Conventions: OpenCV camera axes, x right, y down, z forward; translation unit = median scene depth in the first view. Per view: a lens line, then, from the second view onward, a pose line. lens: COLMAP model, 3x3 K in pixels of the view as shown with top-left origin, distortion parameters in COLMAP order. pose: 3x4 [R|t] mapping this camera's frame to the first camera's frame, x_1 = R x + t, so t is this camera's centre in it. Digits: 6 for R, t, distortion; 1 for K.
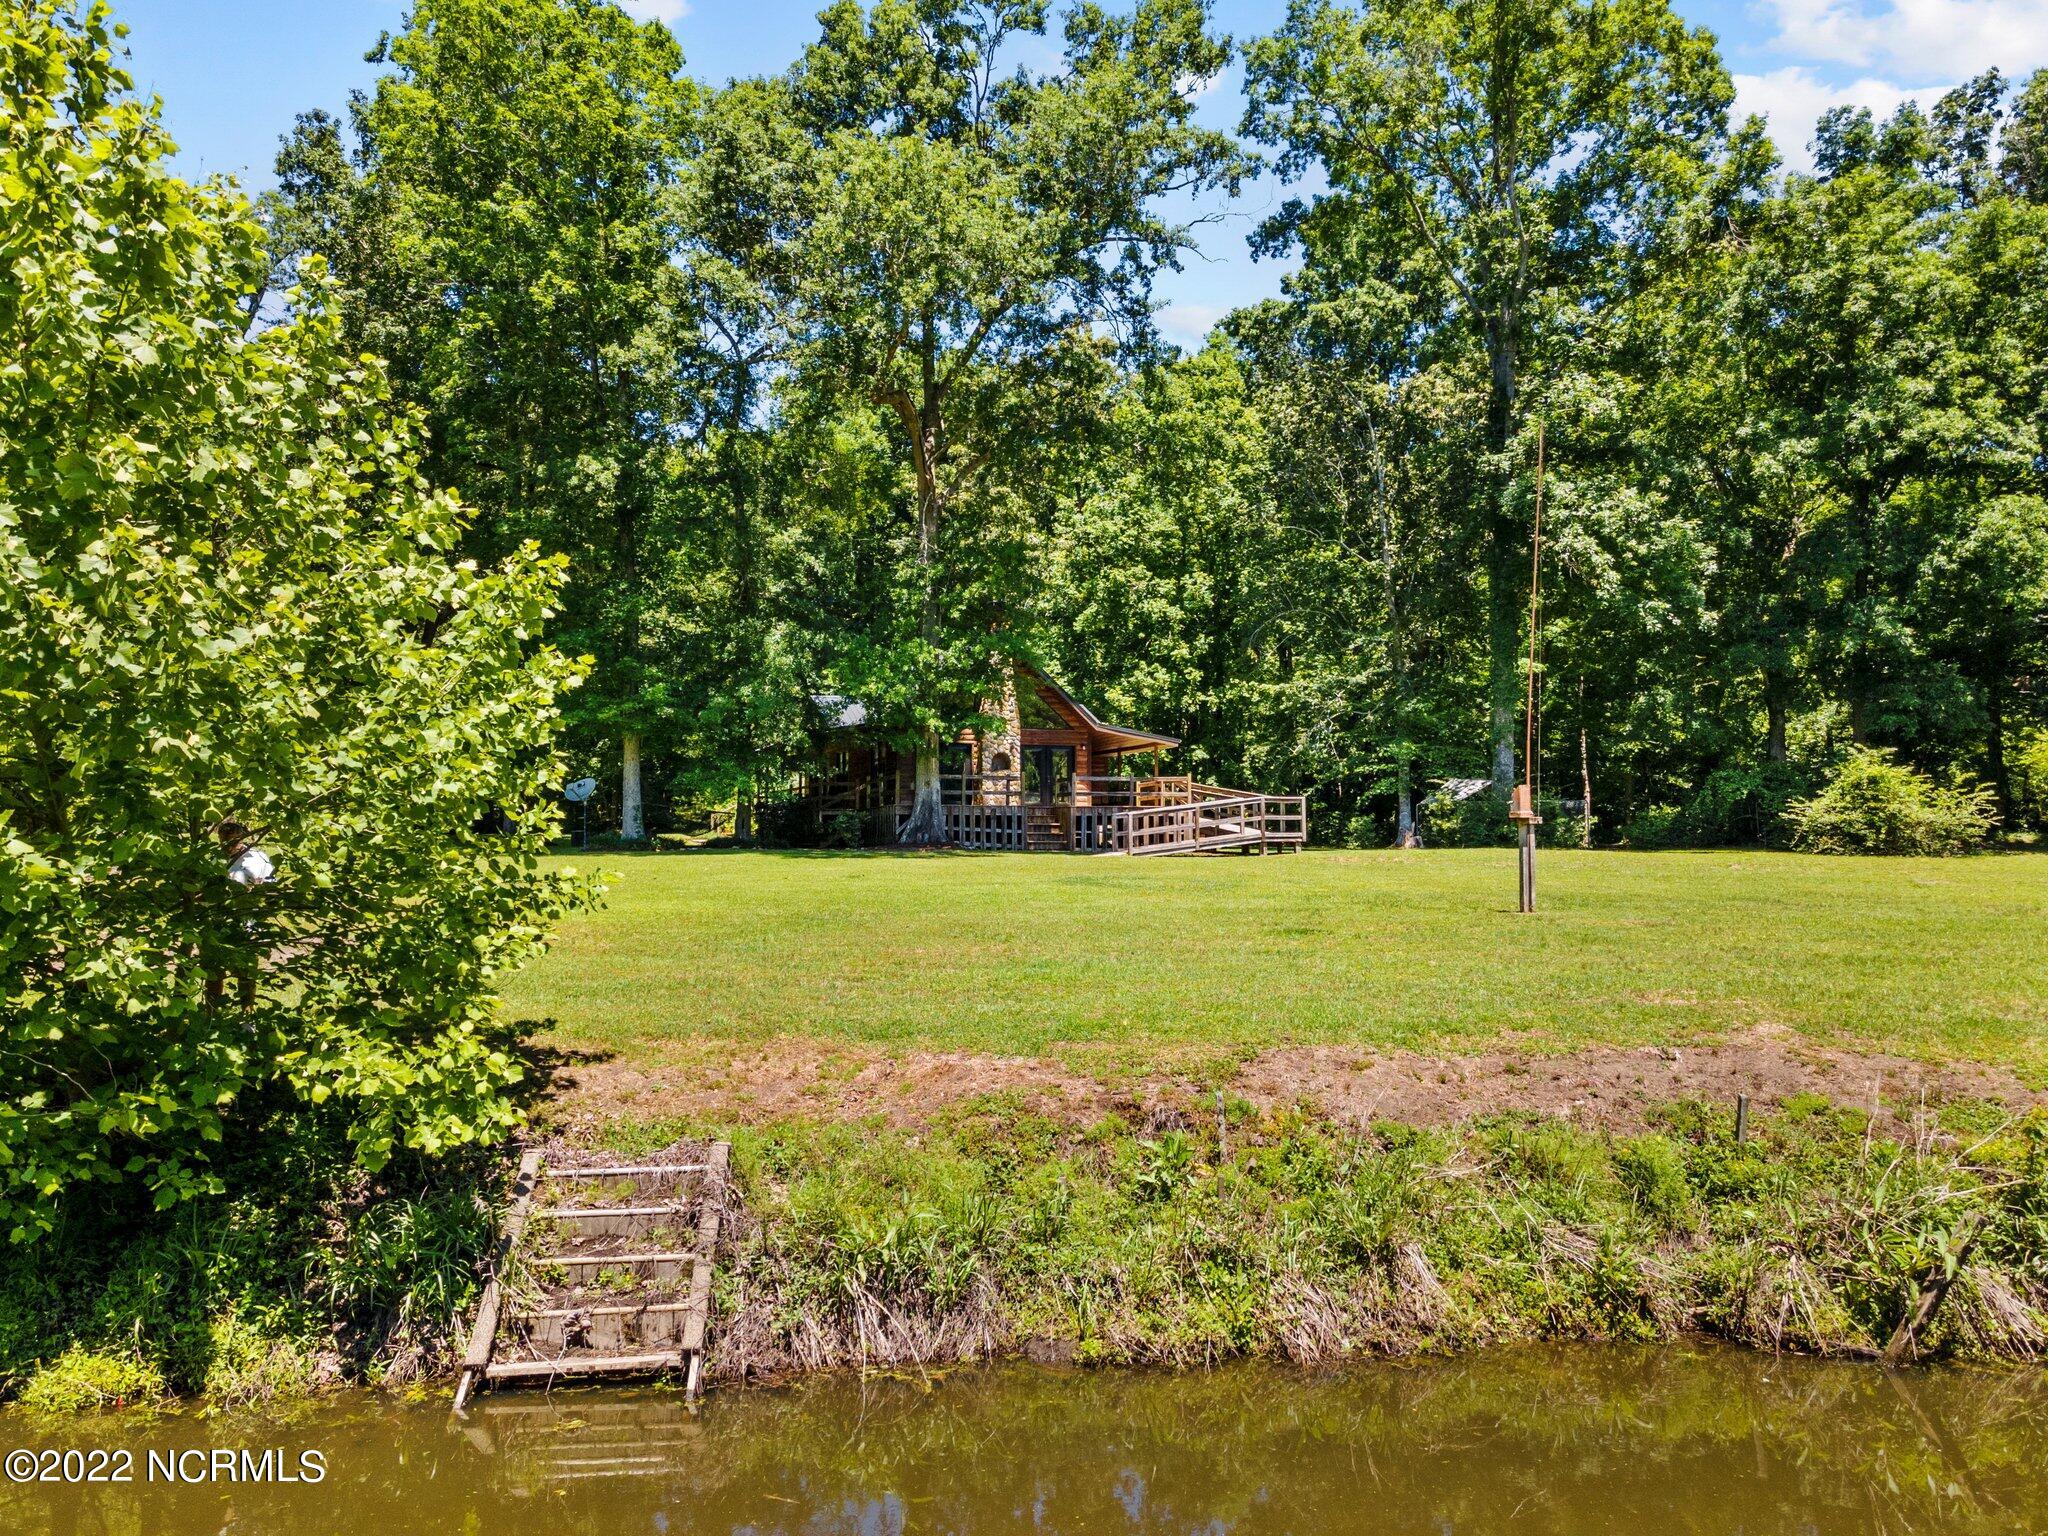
lens RADIAL K [[1424.4, 0, 1018.6], [0, 1424.4, 768.5], [0, 0, 1]] dist [0.033031, -0.012913]
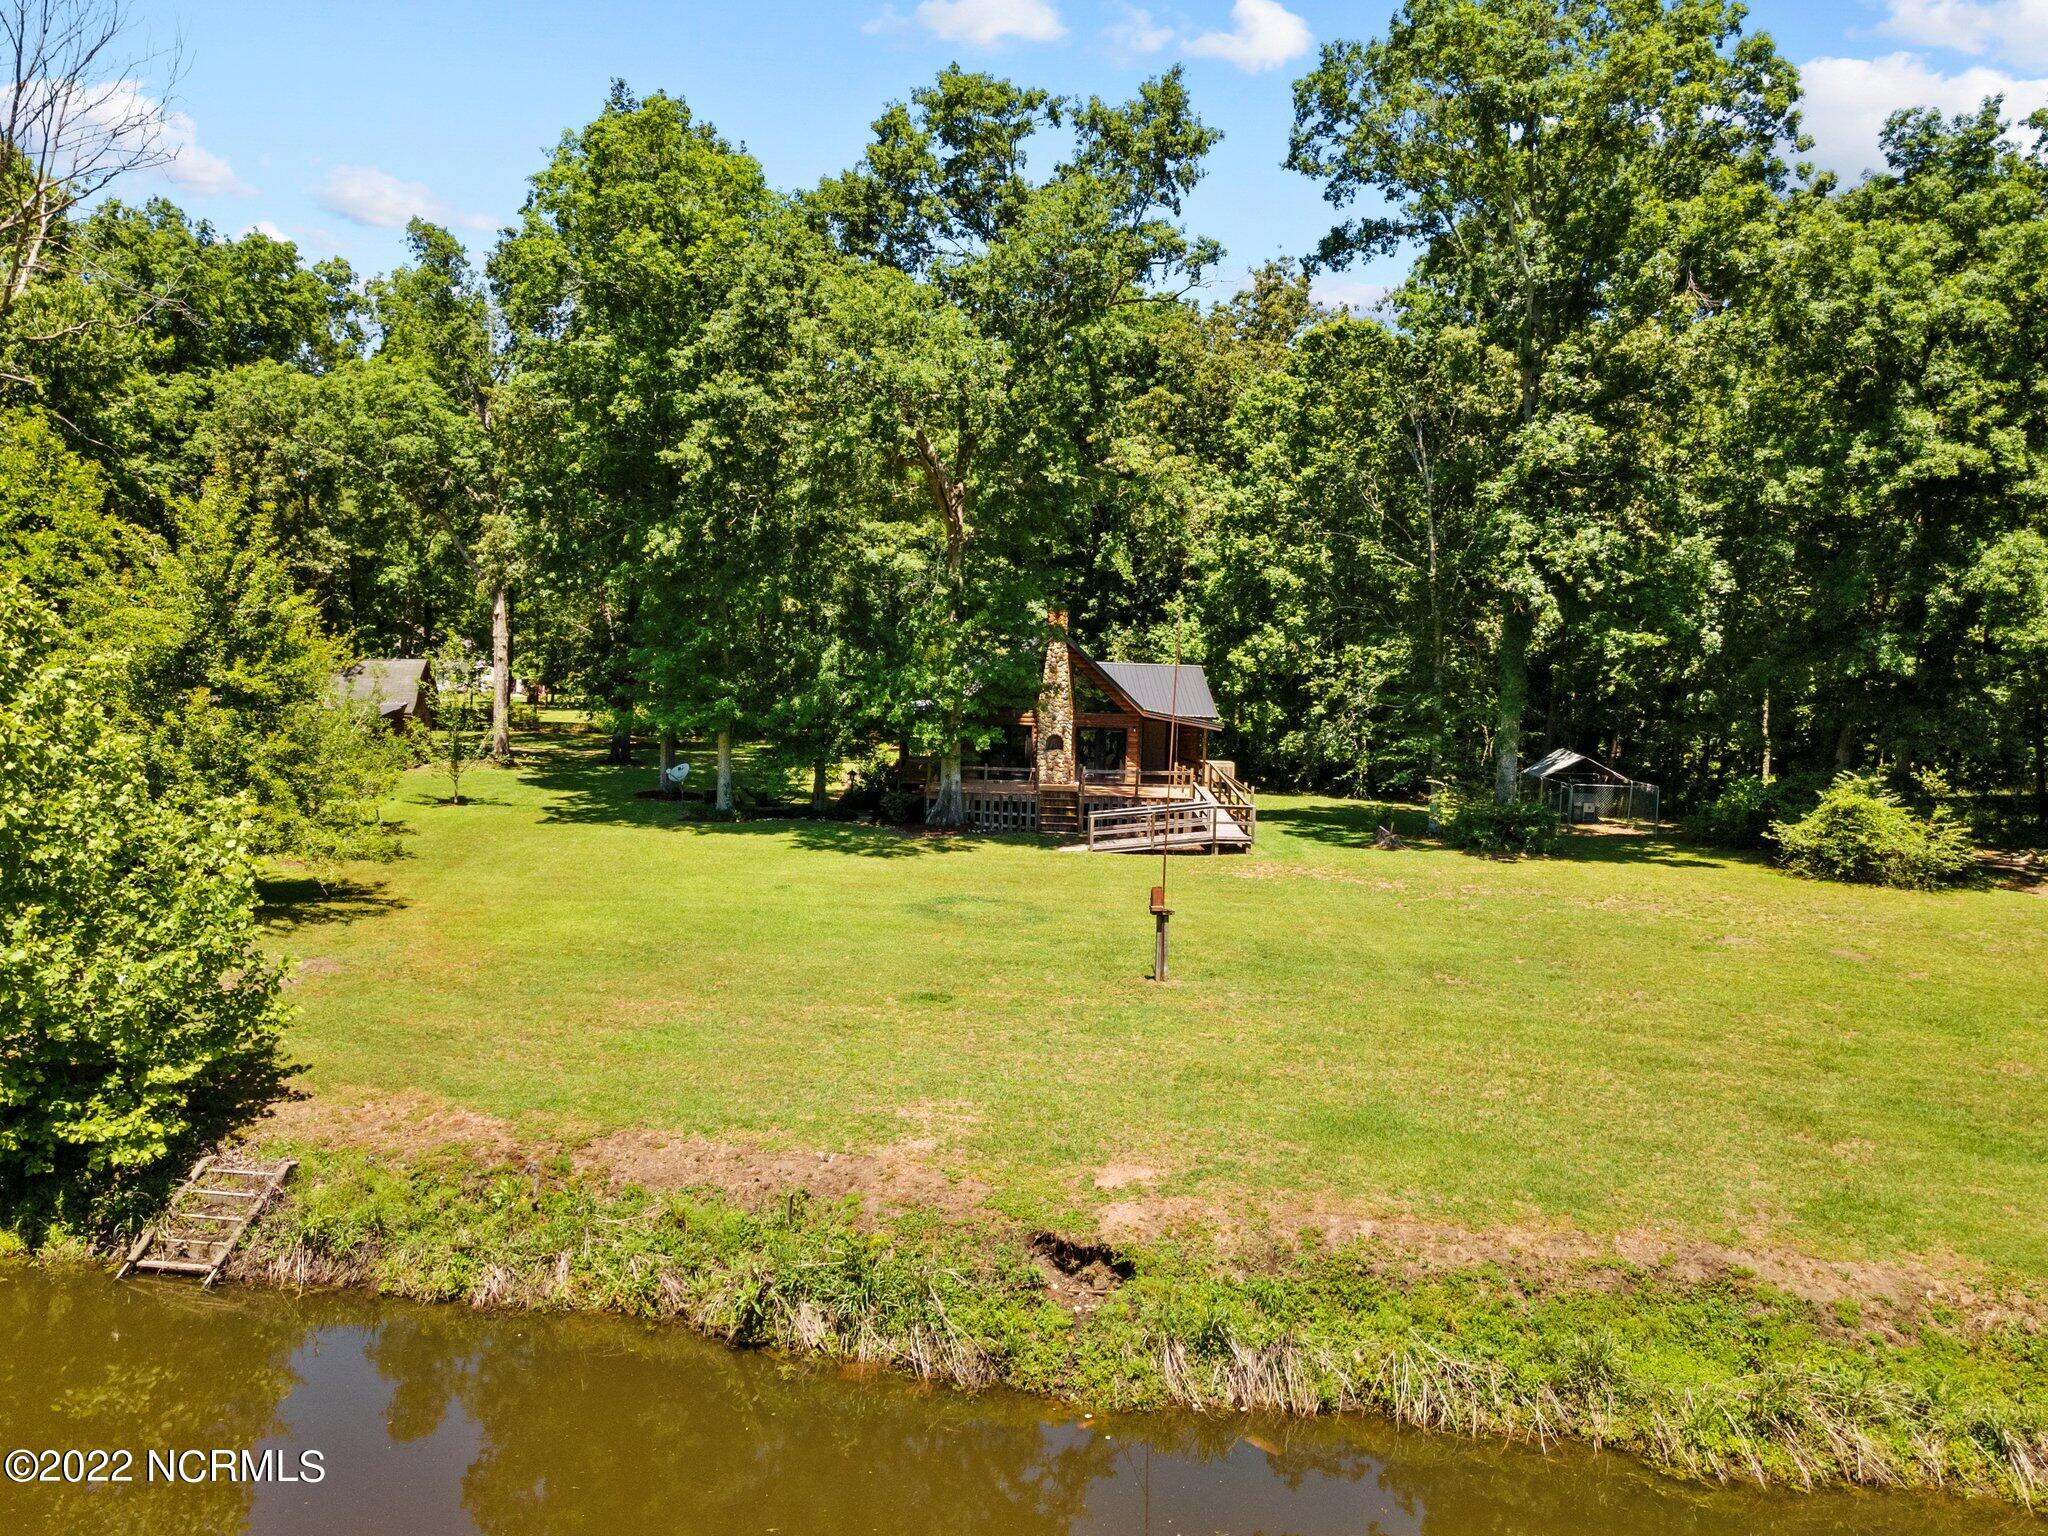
lens RADIAL K [[1424.4, 0, 1008.7], [0, 1424.4, 765.4], [0, 0, 1]] dist [0.033031, -0.012913]
pose [[0.962993, 0.047973, -0.265223, 0.273340], [-0.020201, 0.994111, 0.106468, -0.114243], [0.268769, -0.097170, 0.958291, -0.134029]]
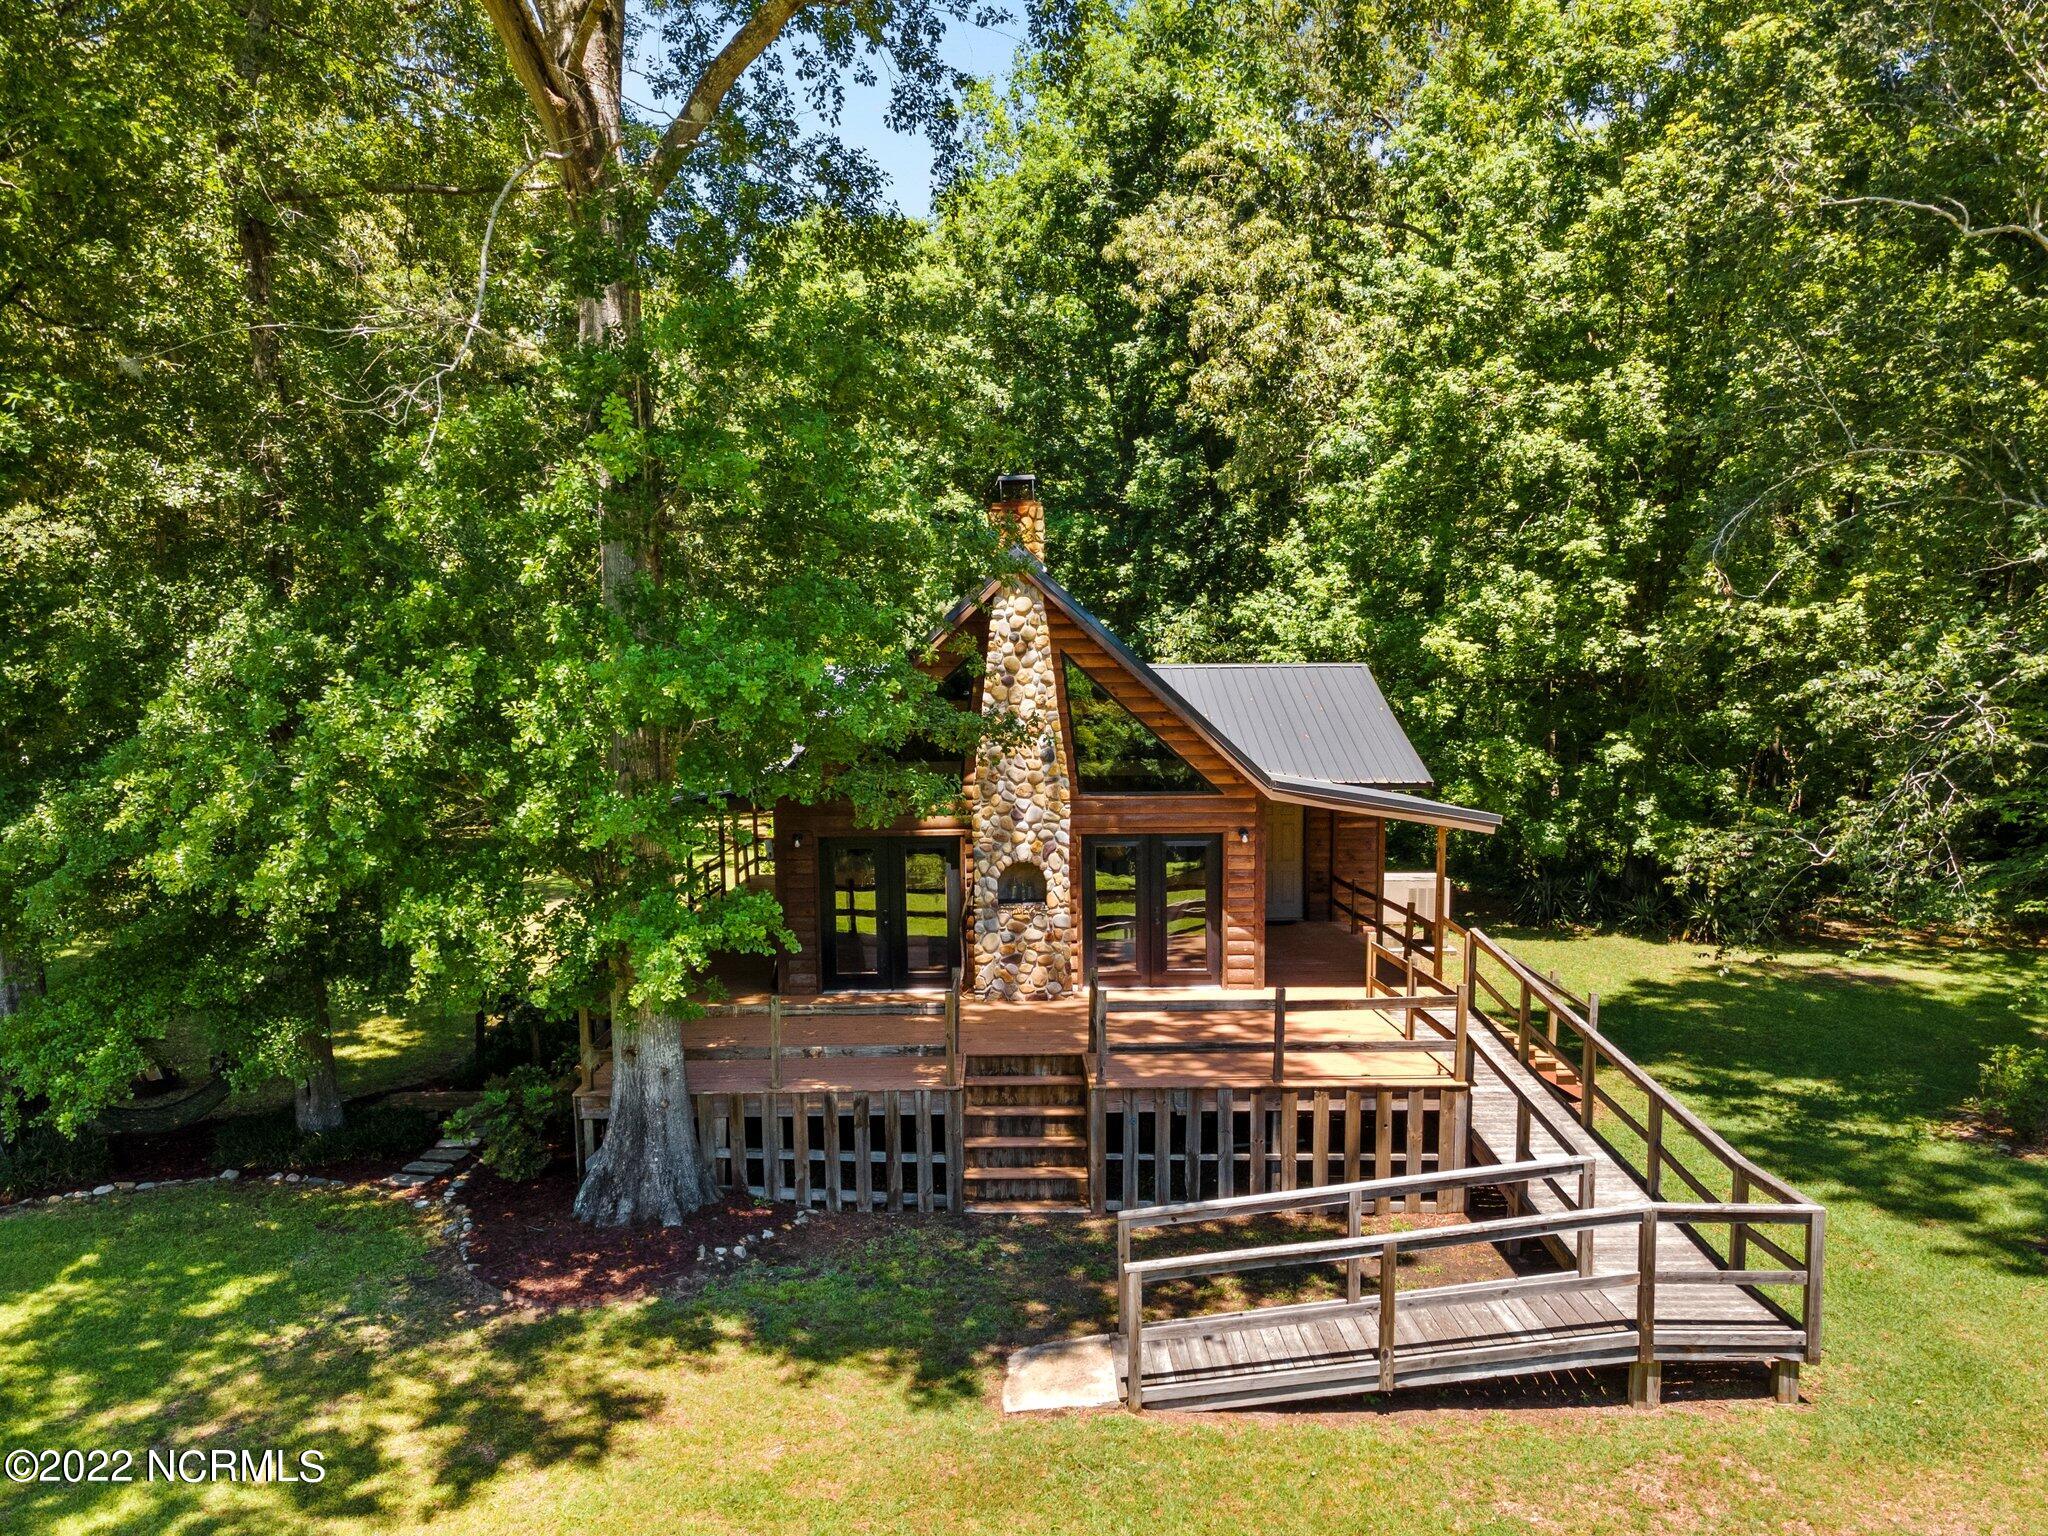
lens RADIAL K [[1603.0, 0, 1016.6], [0, 1603.0, 925.1], [0, 0, 1]] dist [0.039487, -0.000266]
pose [[0.960257, 0.031165, -0.277373, 0.119369], [0.018856, 0.984234, 0.175866, -0.077212], [0.278481, -0.174106, 0.944529, 0.591577]]
